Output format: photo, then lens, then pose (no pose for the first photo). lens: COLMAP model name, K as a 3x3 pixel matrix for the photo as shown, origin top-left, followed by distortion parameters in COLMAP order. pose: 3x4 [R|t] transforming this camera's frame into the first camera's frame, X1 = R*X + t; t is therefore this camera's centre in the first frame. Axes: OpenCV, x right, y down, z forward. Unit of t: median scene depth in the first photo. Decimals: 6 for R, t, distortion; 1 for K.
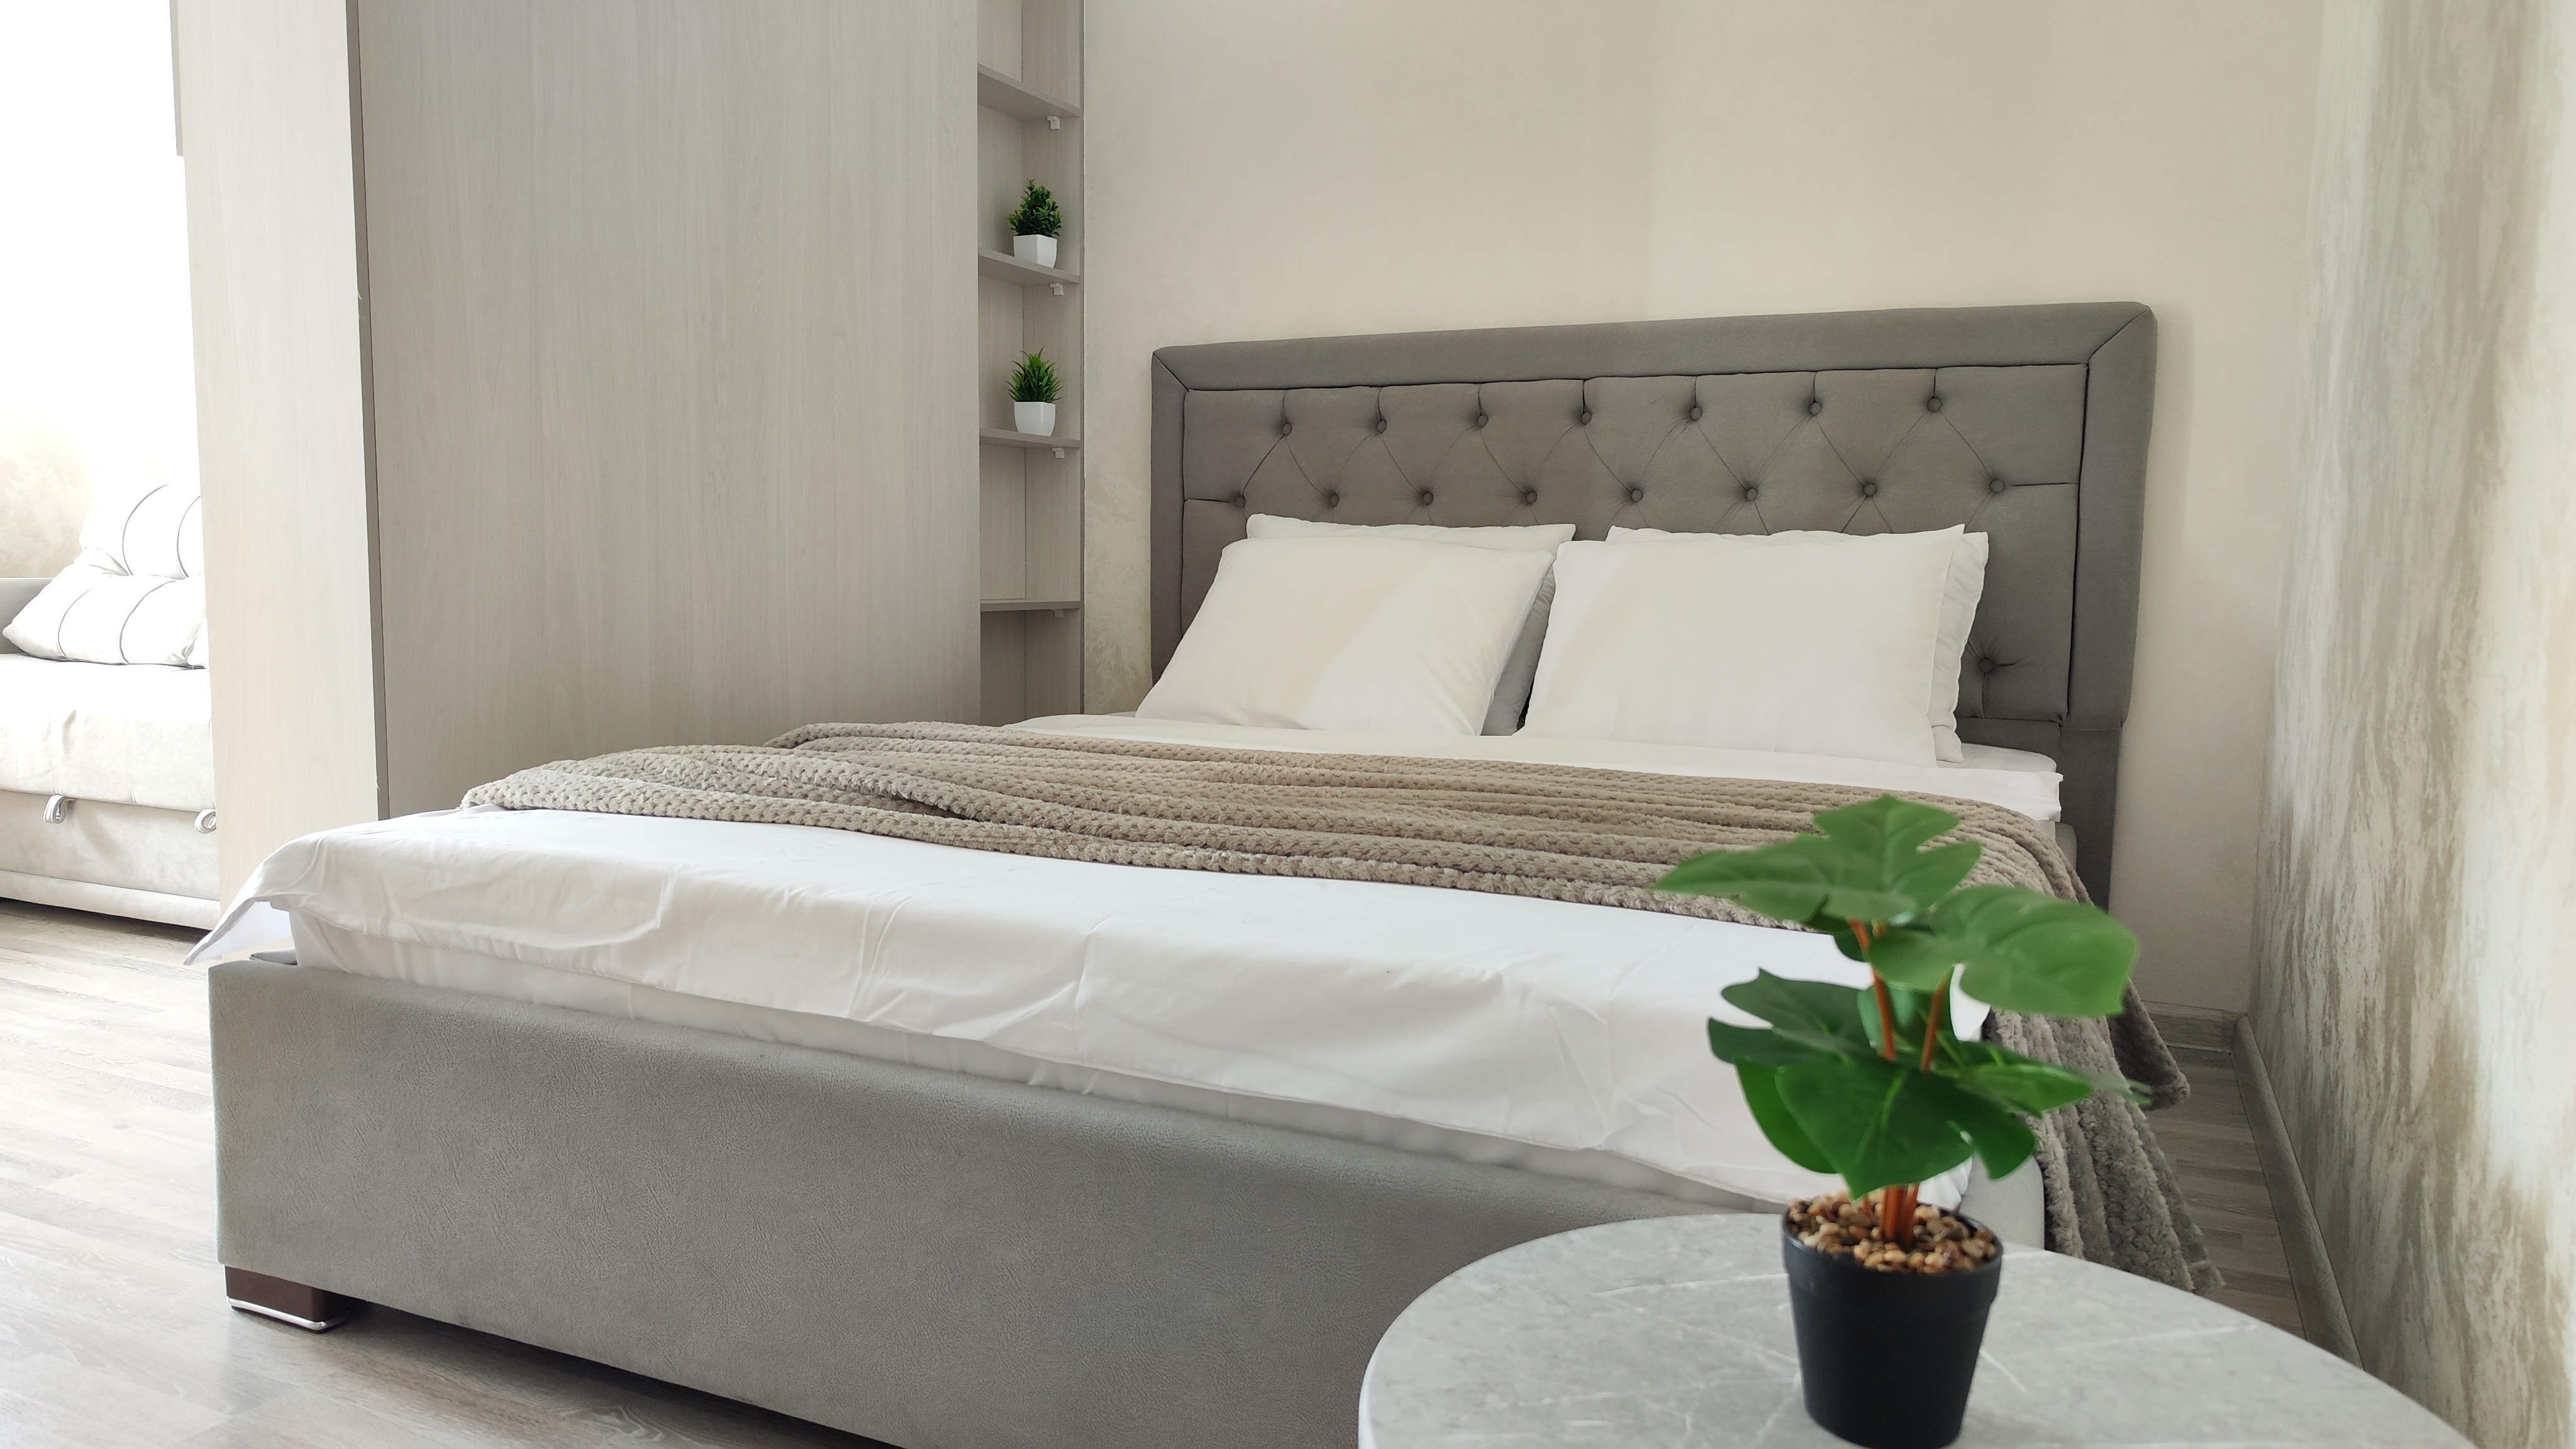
lens RADIAL K [[1731.2, 0, 1283.0], [0, 1731.2, 733.6], [0, 0, 1]] dist [0.005676, -0.004761]
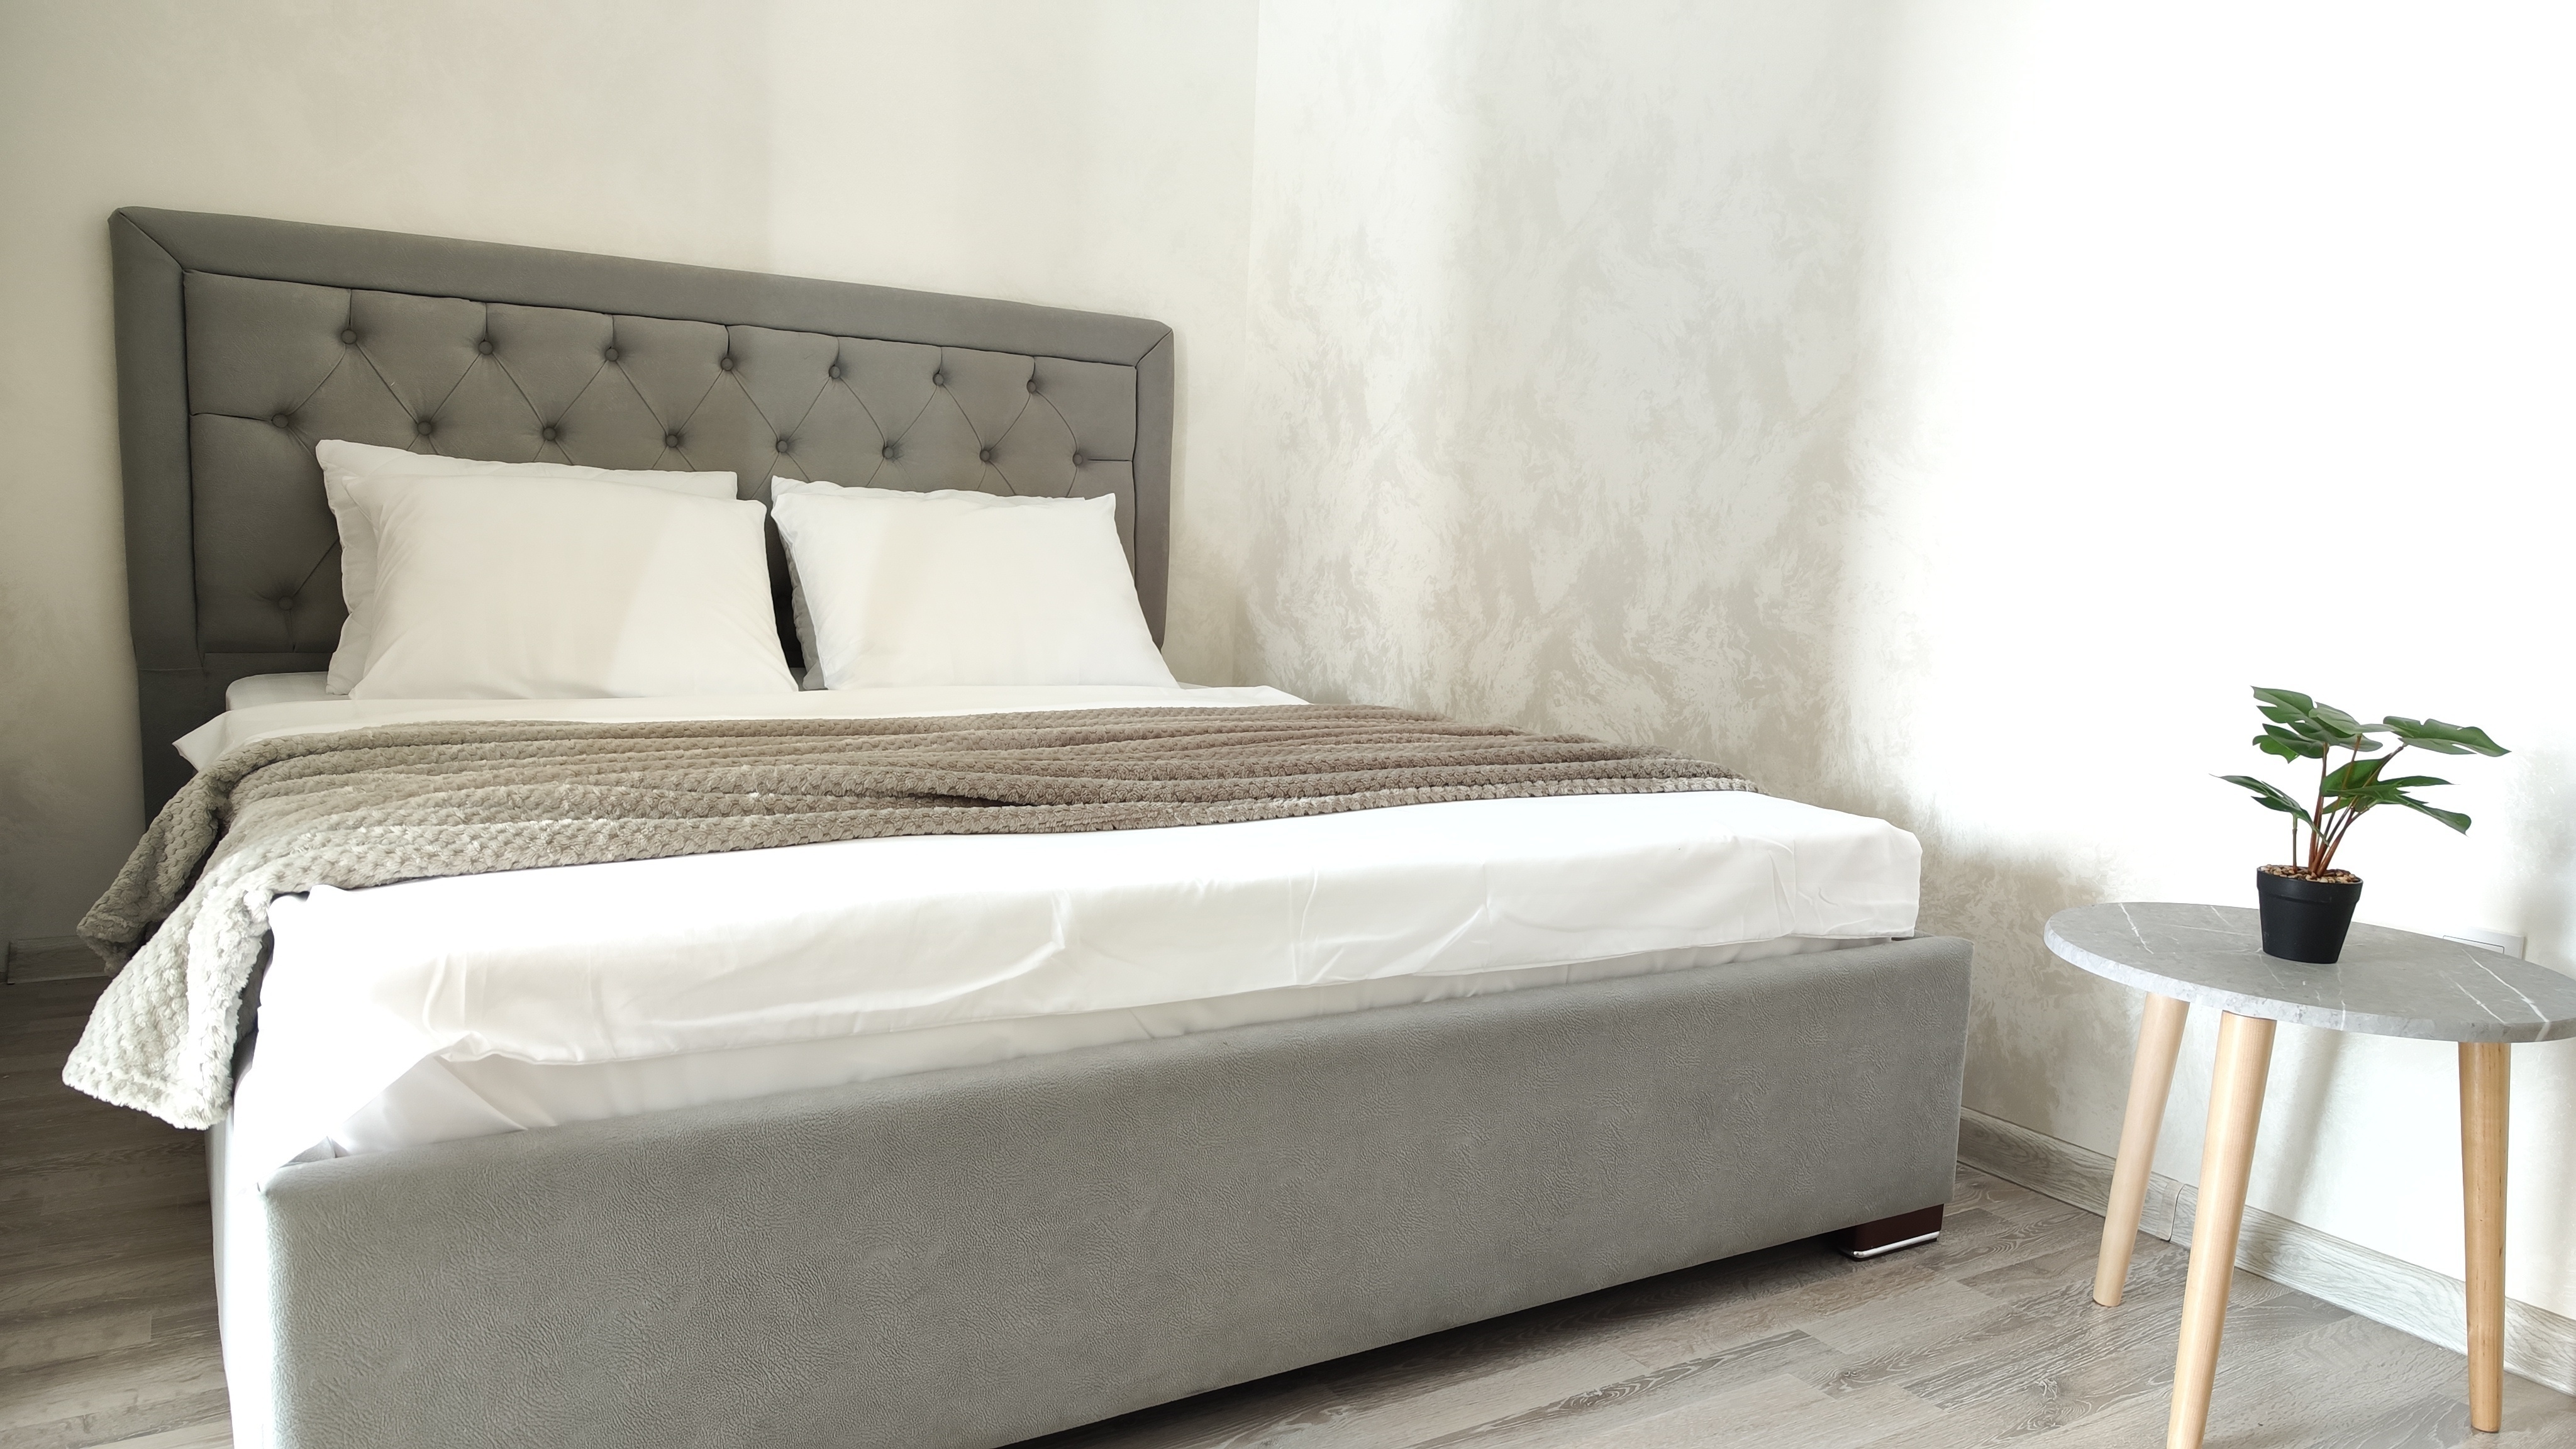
lens RADIAL K [[1731.2, 0, 1283.0], [0, 1731.2, 733.6], [0, 0, 1]] dist [0.005676, -0.004761]
pose [[0.533031, -0.088996, 0.841402, -0.558374], [0.047588, 0.996032, 0.075204, -0.033930], [-0.844756, -0.000045, 0.535151, 0.218663]]
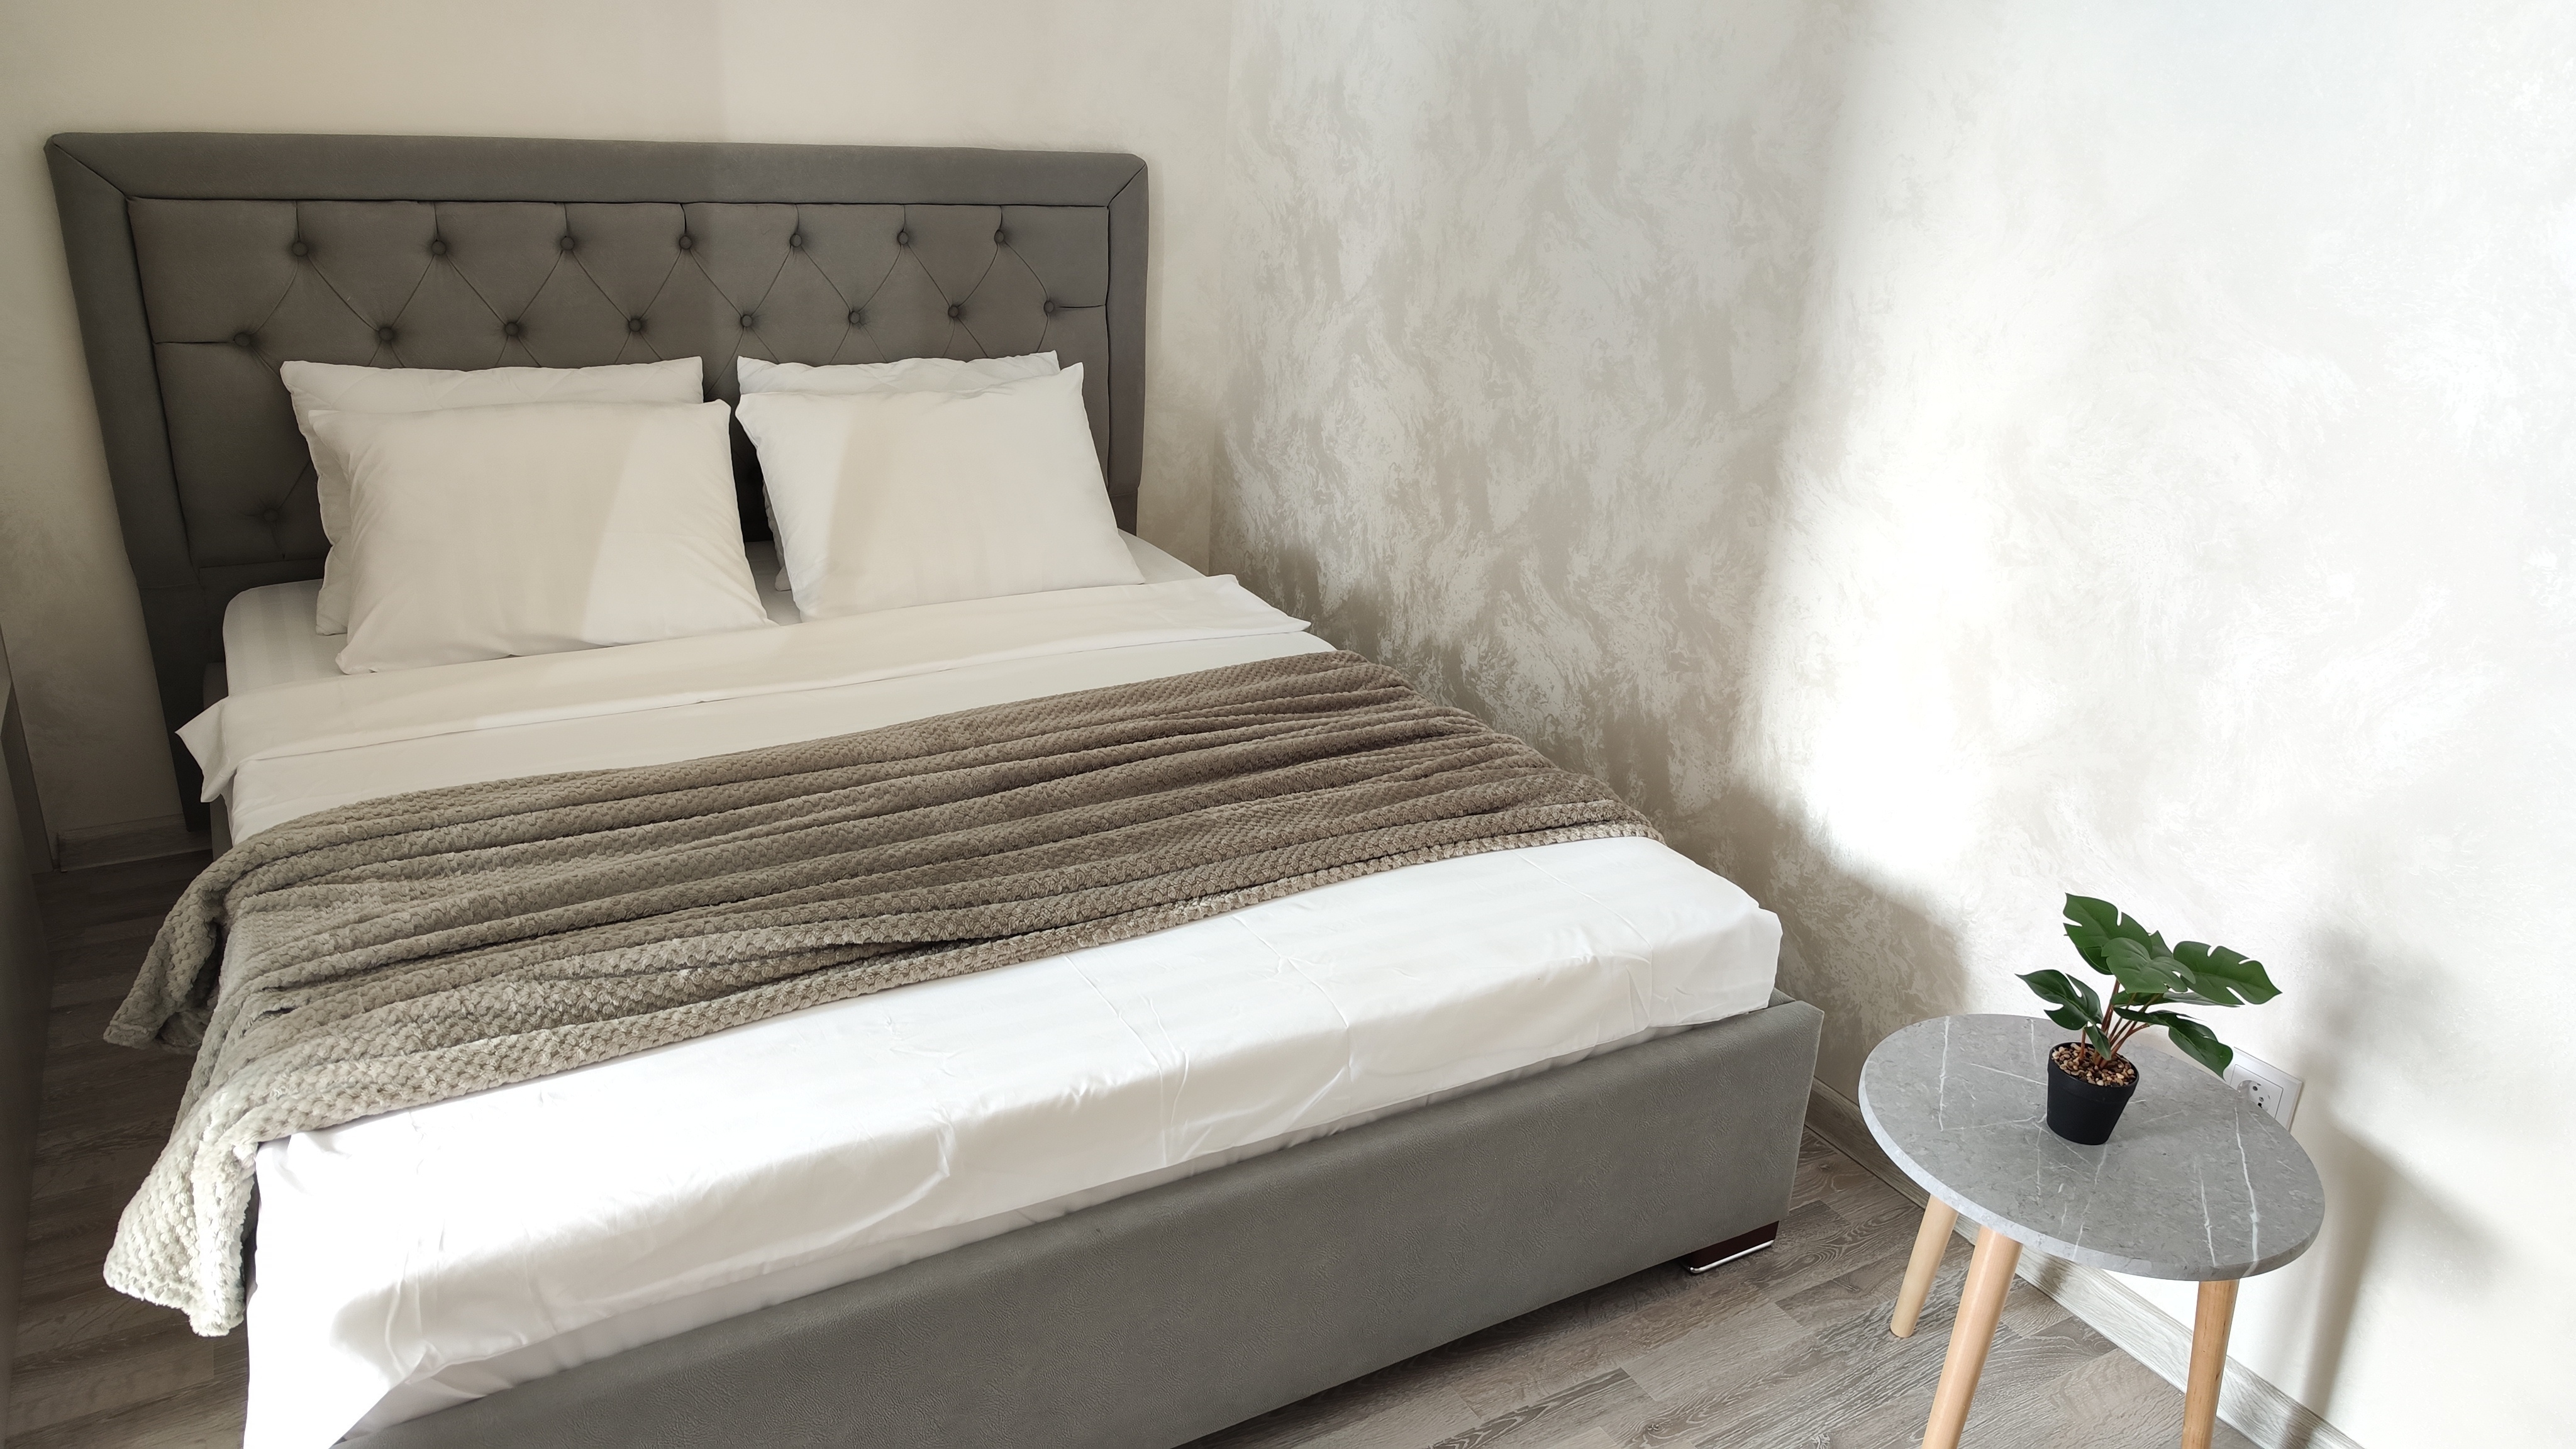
lens RADIAL K [[1737.4, 0, 1295.0], [0, 1737.4, 697.1], [0, 0, 1]] dist [0.005723, -0.006187]
pose [[0.555035, -0.275012, 0.785051, -0.522396], [0.032353, 0.950190, 0.309988, -0.253974], [-0.831198, -0.146656, 0.536286, 0.162253]]
